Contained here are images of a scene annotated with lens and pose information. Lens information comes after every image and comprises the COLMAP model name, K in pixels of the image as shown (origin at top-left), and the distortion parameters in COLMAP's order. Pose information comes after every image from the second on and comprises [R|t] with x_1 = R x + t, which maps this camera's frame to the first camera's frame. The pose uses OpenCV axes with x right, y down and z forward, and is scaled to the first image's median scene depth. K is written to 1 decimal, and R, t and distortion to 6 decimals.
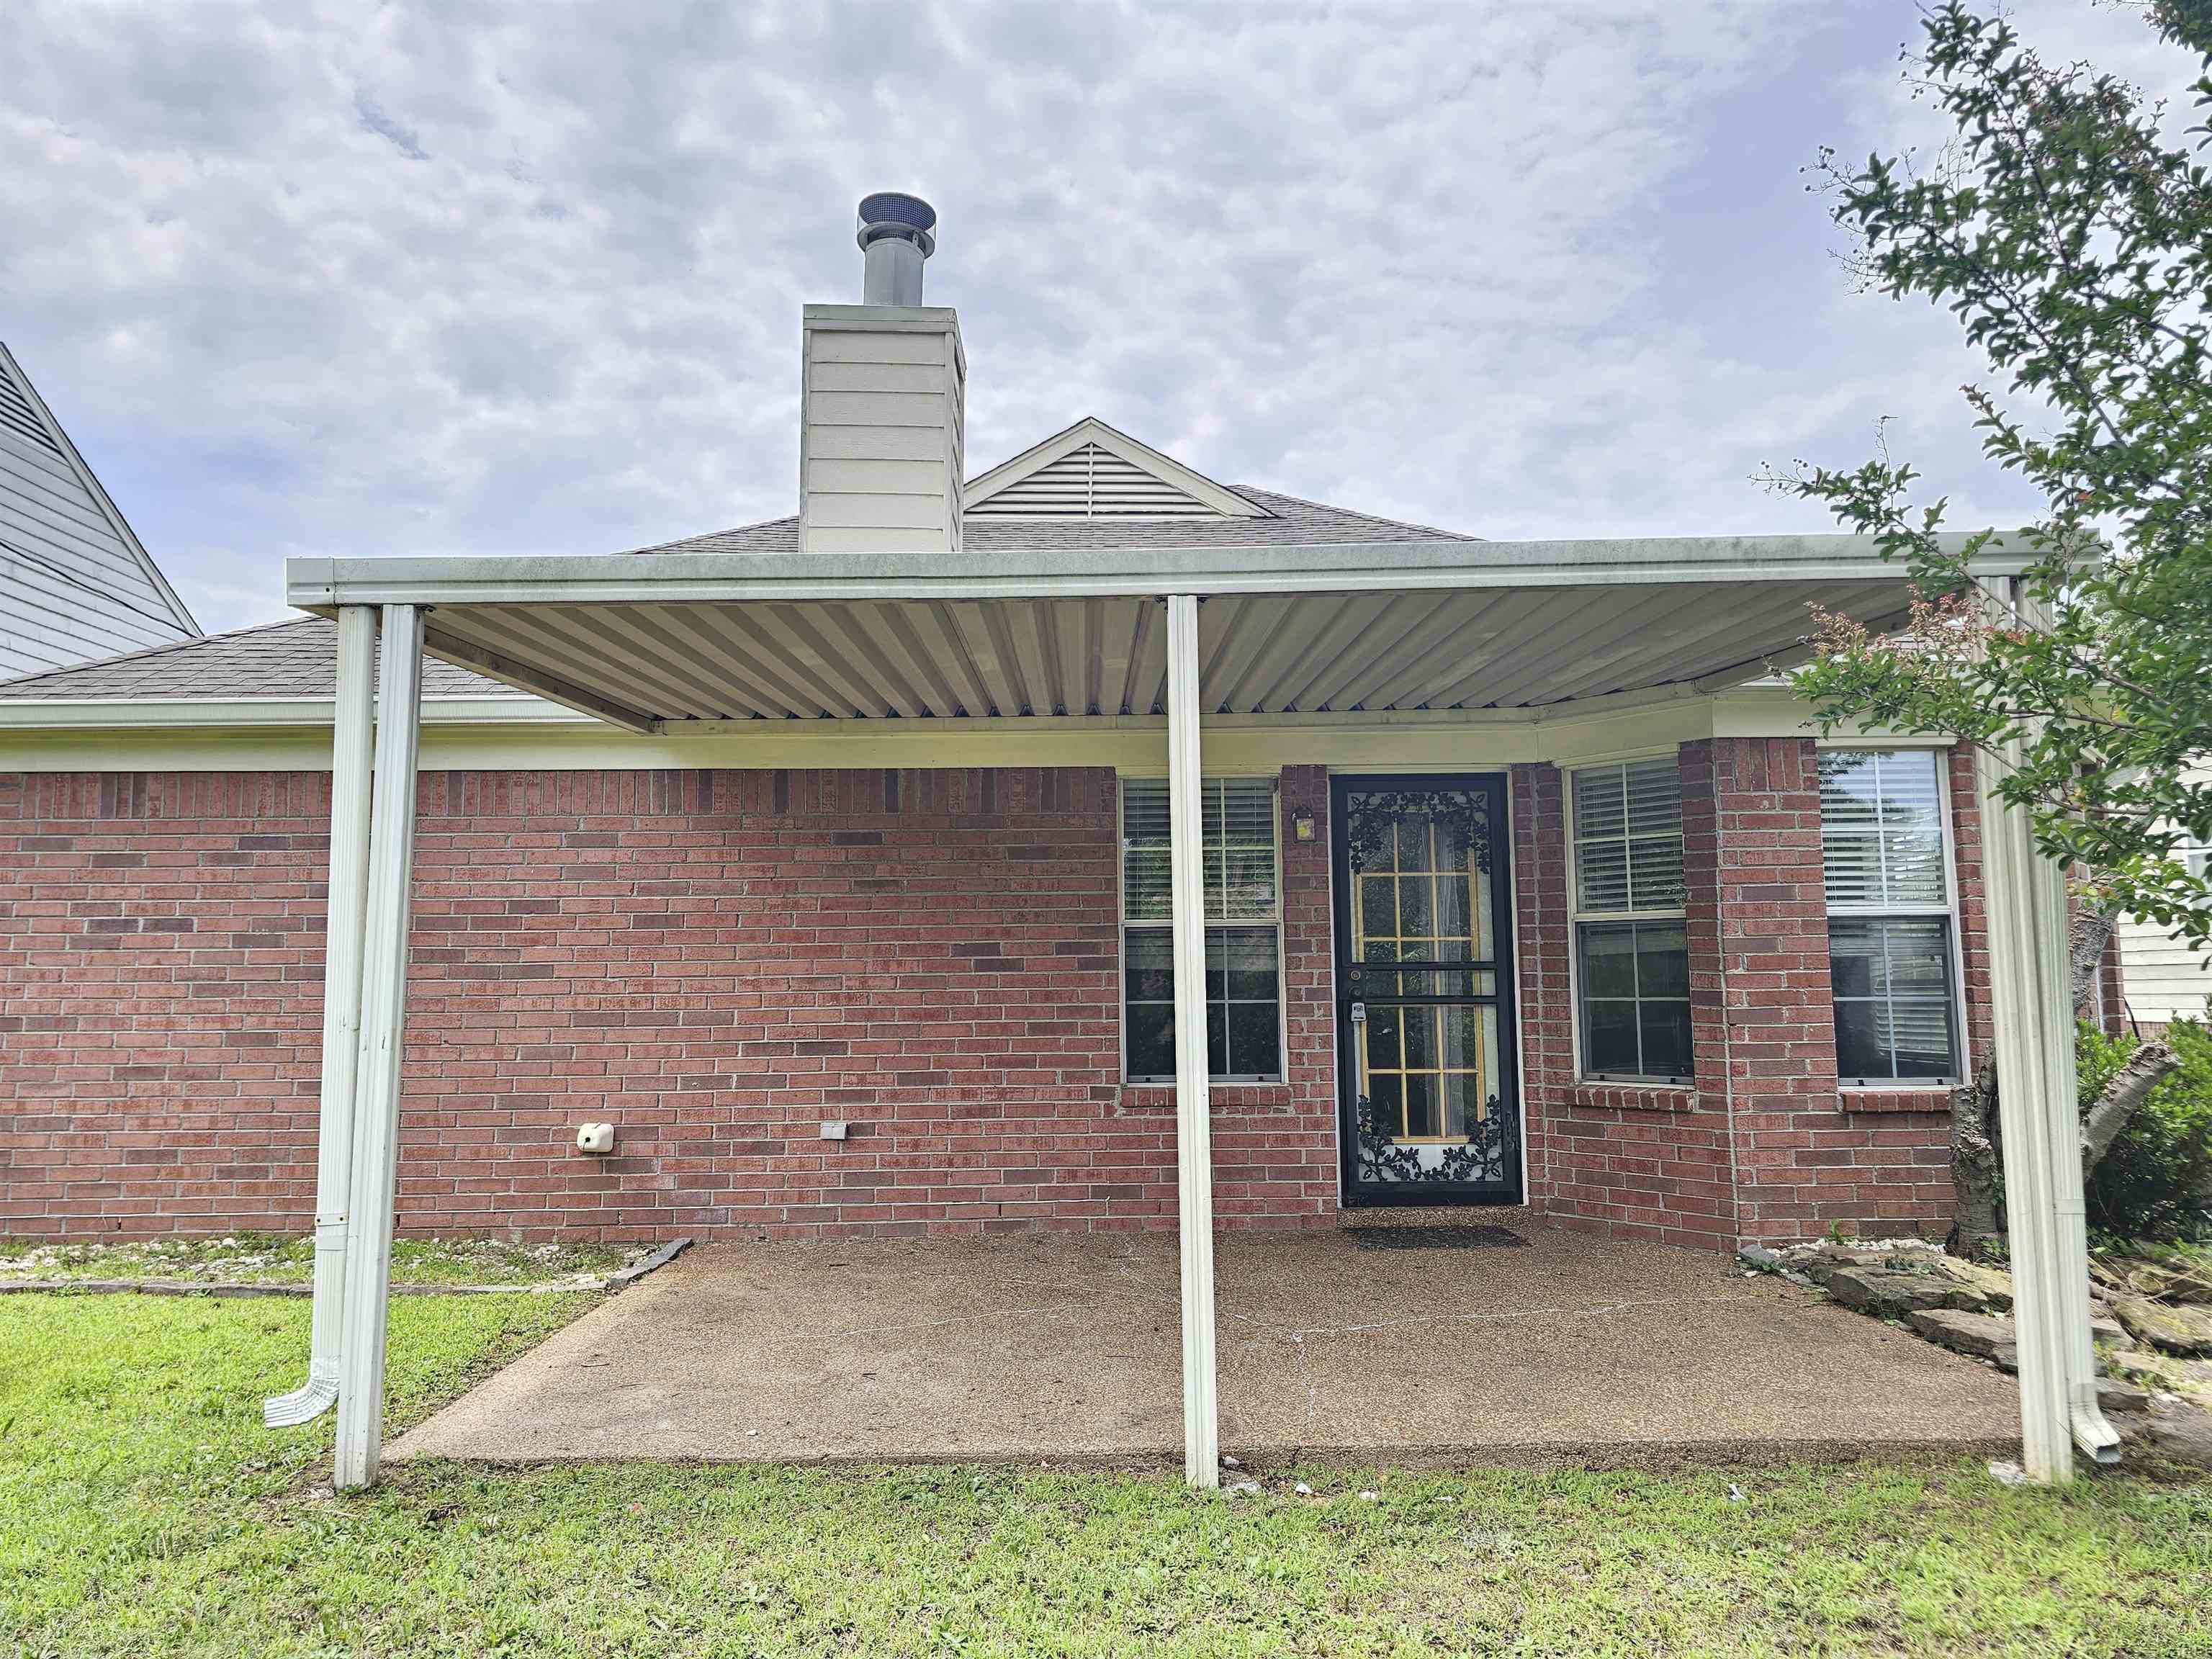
lens RADIAL K [[1471.7, 0, 1161.8], [0, 1471.7, 844.7], [0, 0, 1]] dist [0.072101, -0.047112]
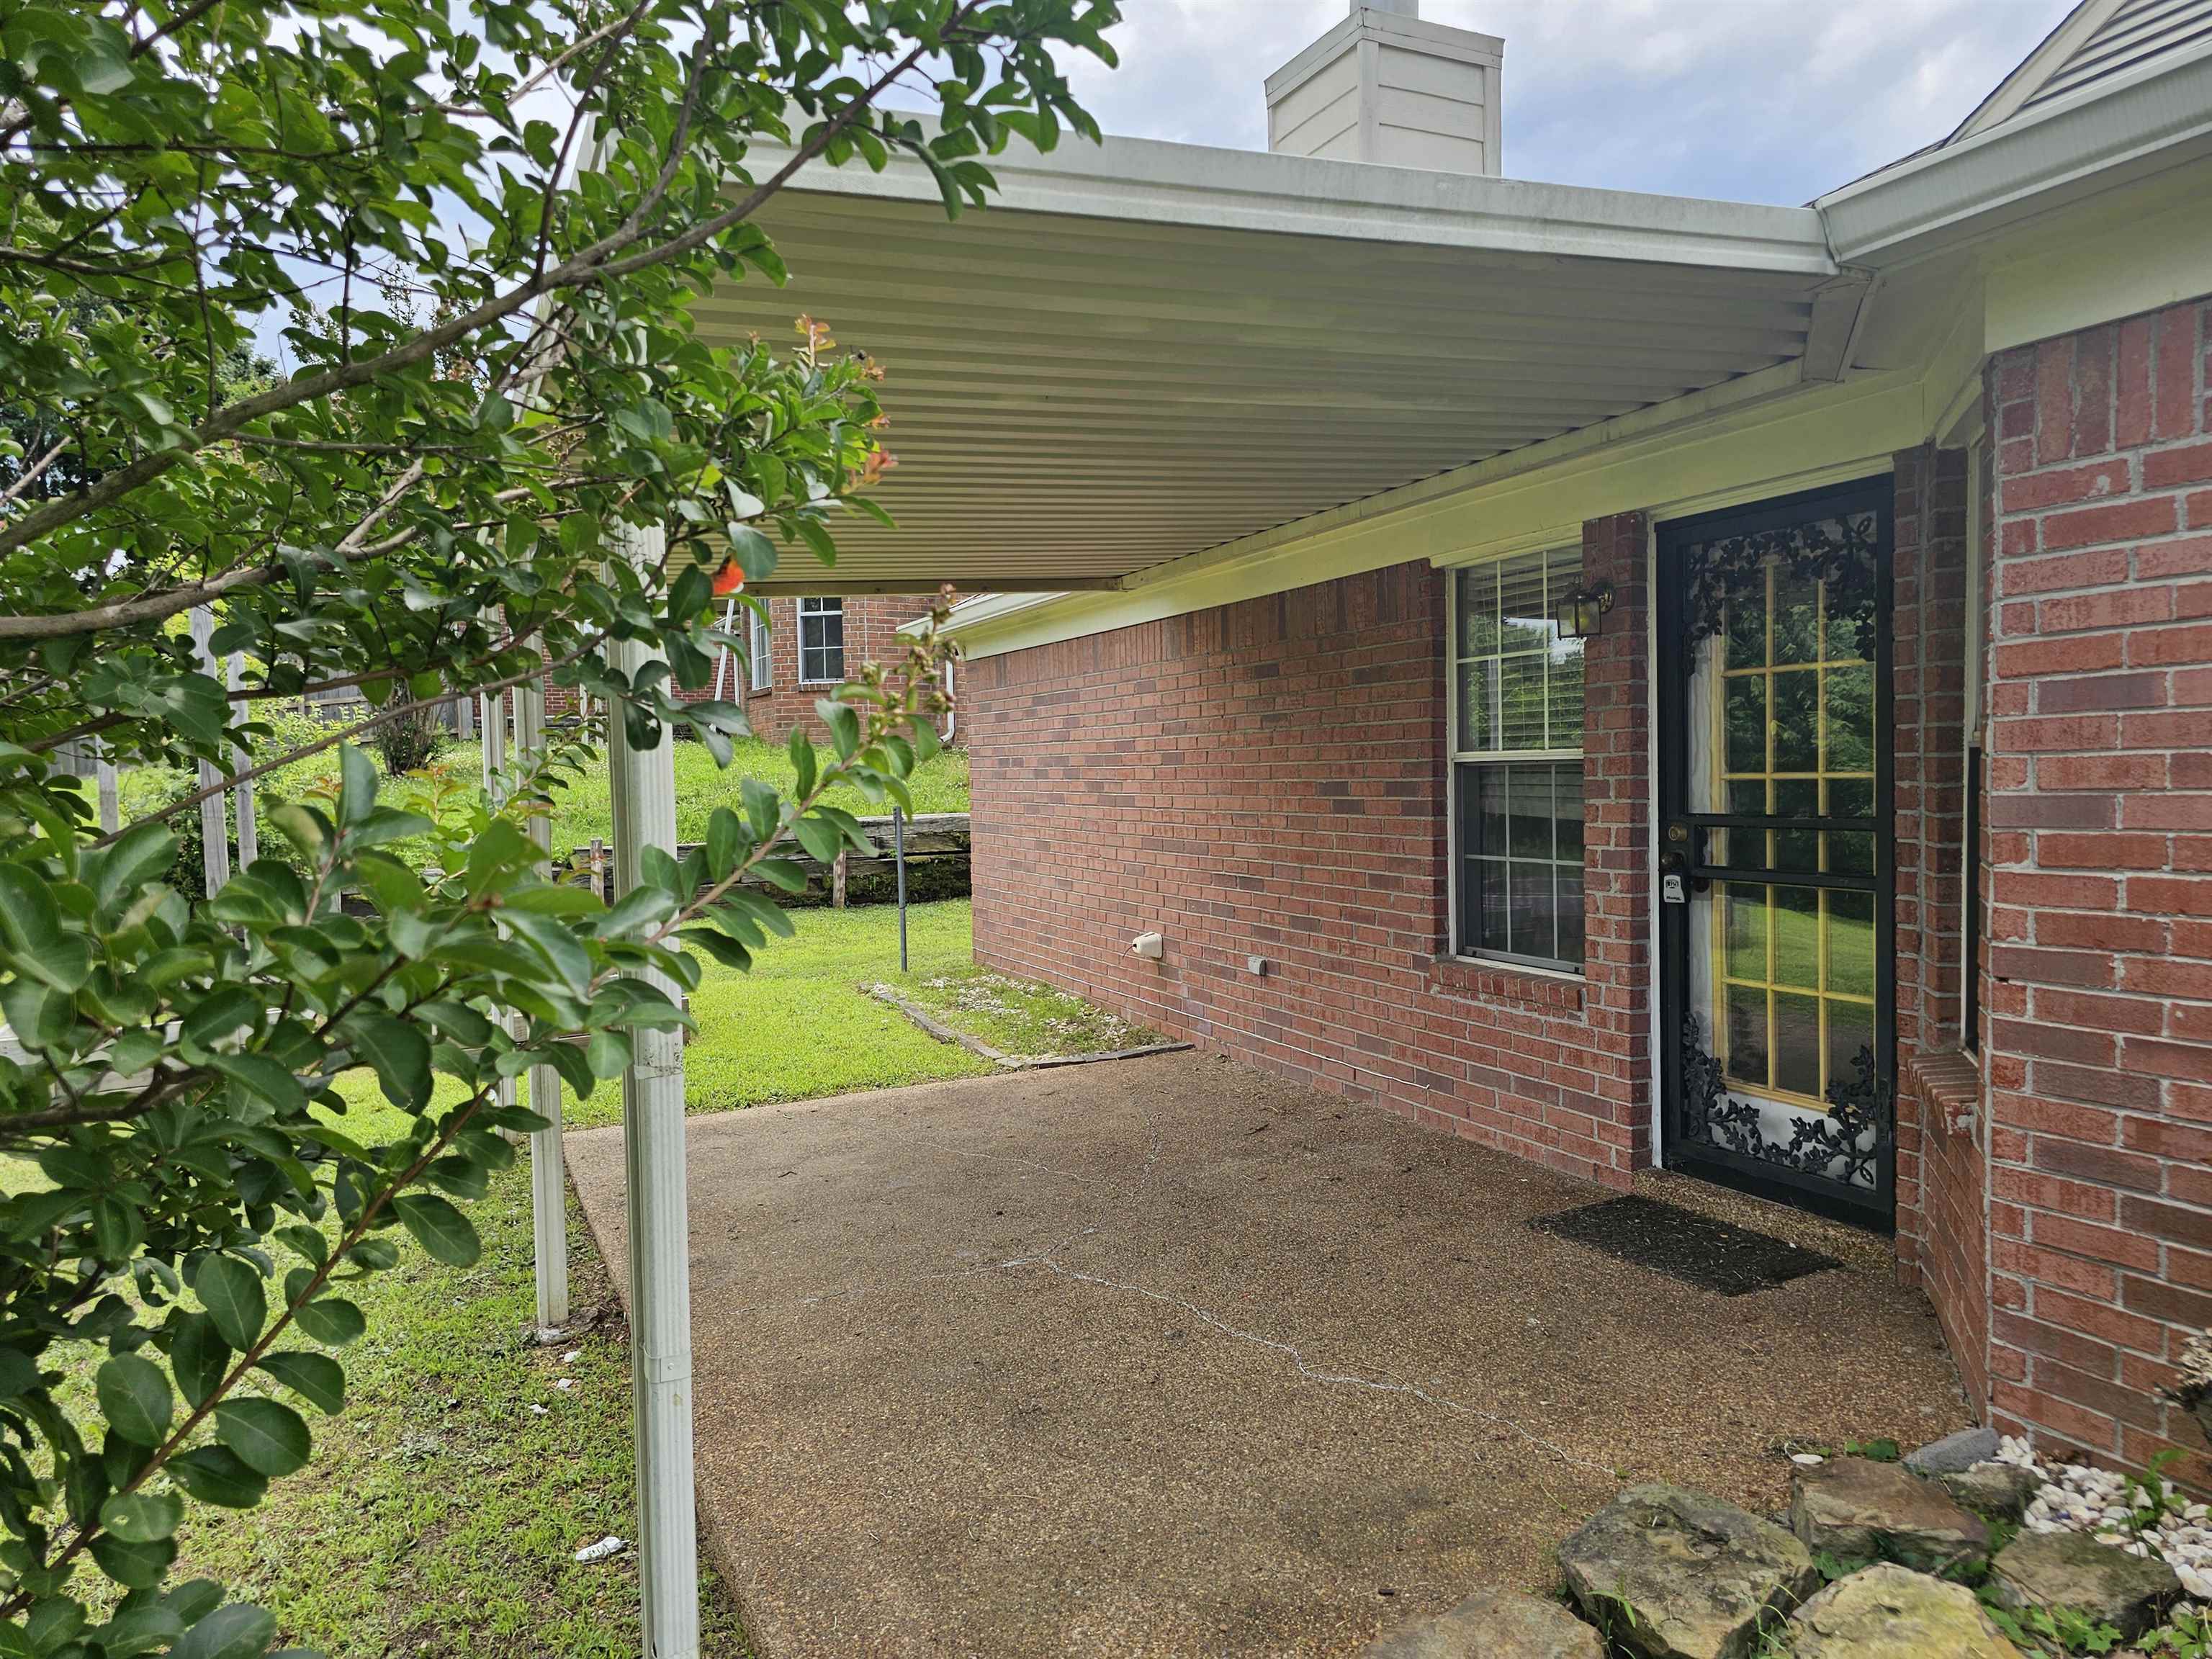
lens RADIAL K [[1471.7, 0, 1109.0], [0, 1471.7, 862.9], [0, 0, 1]] dist [0.072101, -0.047112]
pose [[0.416603, 0.058249, -0.907220, 0.634921], [0.103318, 0.988446, 0.110909, 0.002552], [0.903198, -0.139937, 0.405771, 0.509395]]
